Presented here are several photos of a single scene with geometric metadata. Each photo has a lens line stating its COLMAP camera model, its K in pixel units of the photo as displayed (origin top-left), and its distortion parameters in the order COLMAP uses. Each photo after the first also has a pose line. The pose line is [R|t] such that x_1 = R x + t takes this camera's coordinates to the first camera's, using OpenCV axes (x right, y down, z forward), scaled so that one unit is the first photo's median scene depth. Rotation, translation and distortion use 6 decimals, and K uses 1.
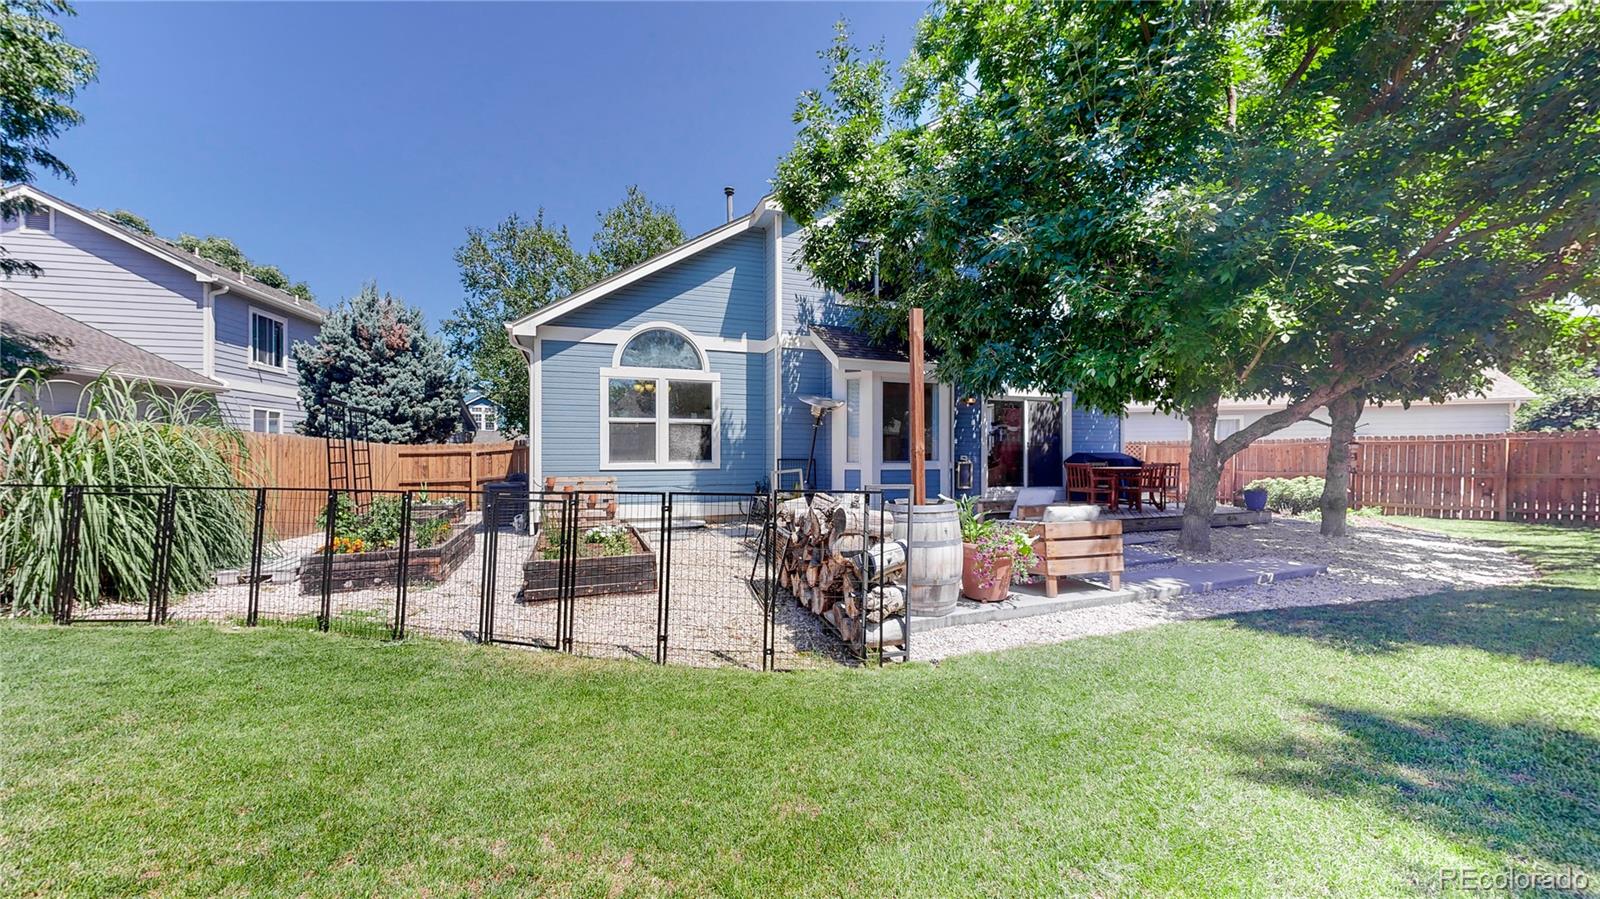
lens RADIAL K [[594.6, 0, 799.1], [0, 594.6, 450.5], [0, 0, 1]] dist [-0.002017, -0.000042]
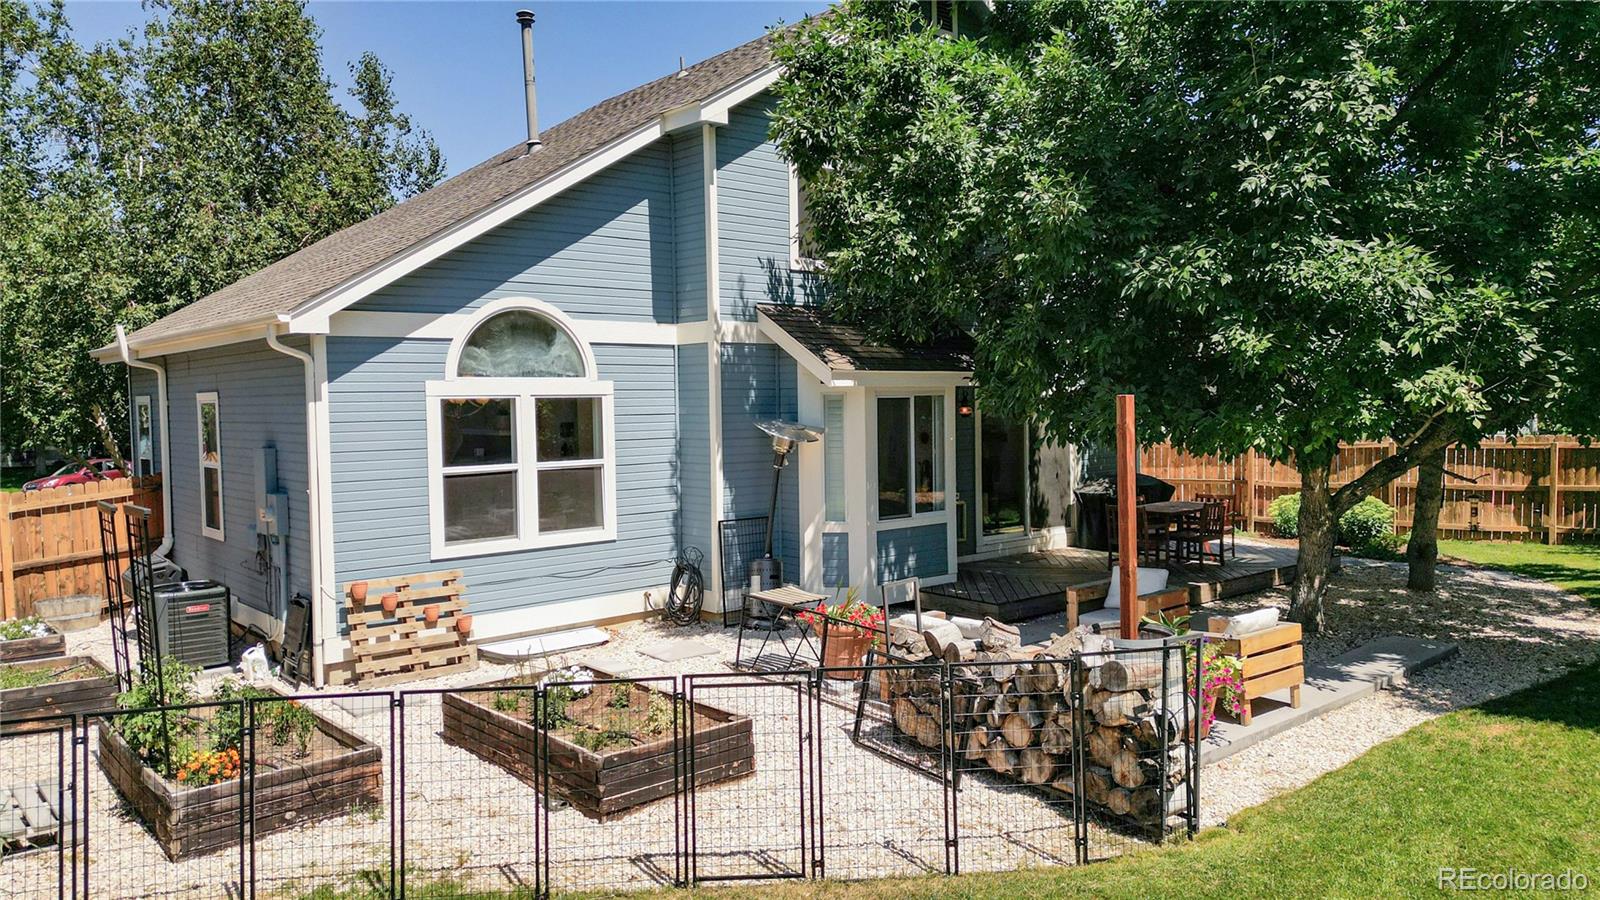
lens RADIAL K [[1141.3, 0, 801.2], [0, 1141.3, 446.1], [0, 0, 1]] dist [0.033789, 0.000520]
pose [[0.940683, -0.031156, 0.337854, -0.366315], [0.017284, 0.998882, 0.043989, -0.118857], [-0.338847, -0.035540, 0.940170, -0.156323]]
